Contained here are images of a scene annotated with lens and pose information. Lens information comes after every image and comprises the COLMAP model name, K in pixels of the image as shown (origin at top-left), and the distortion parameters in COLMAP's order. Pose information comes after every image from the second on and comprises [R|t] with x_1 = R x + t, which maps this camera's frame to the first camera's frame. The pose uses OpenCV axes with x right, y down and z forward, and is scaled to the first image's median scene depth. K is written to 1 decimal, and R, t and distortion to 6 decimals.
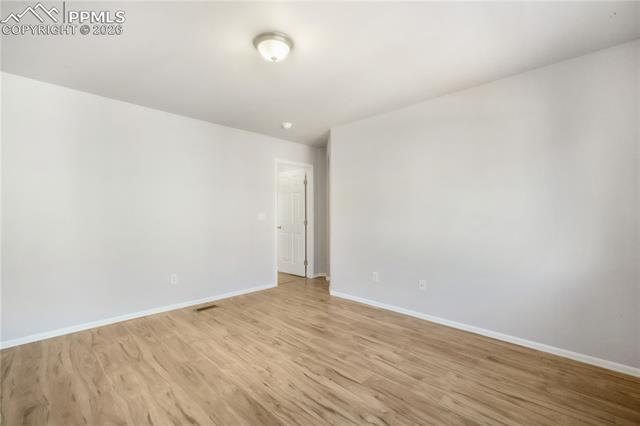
lens RADIAL K [[277.6, 0, 318.0], [0, 277.6, 214.4], [0, 0, 1]] dist [0.019341, 0.000130]
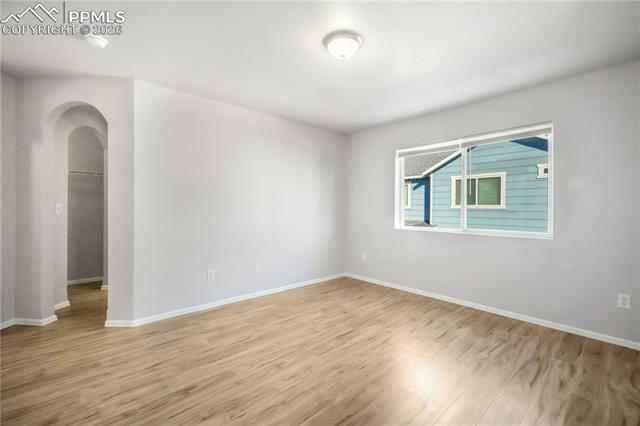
lens RADIAL K [[277.6, 0, 318.0], [0, 277.6, 214.4], [0, 0, 1]] dist [0.019341, 0.000130]
pose [[0.061682, -0.016281, 0.997963, -0.940597], [-0.010073, 0.999806, 0.016934, 0.010033], [-0.998045, -0.011097, 0.061506, 0.839627]]
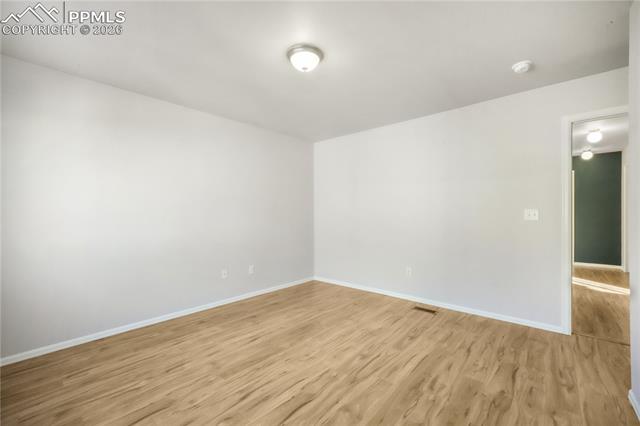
lens RADIAL K [[277.6, 0, 318.0], [0, 277.6, 214.4], [0, 0, 1]] dist [0.019341, 0.000130]
pose [[0.050122, 0.002439, -0.998740, 0.733317], [0.009723, 0.999948, 0.002929, 0.004230], [0.998696, -0.009857, 0.050096, 0.811940]]
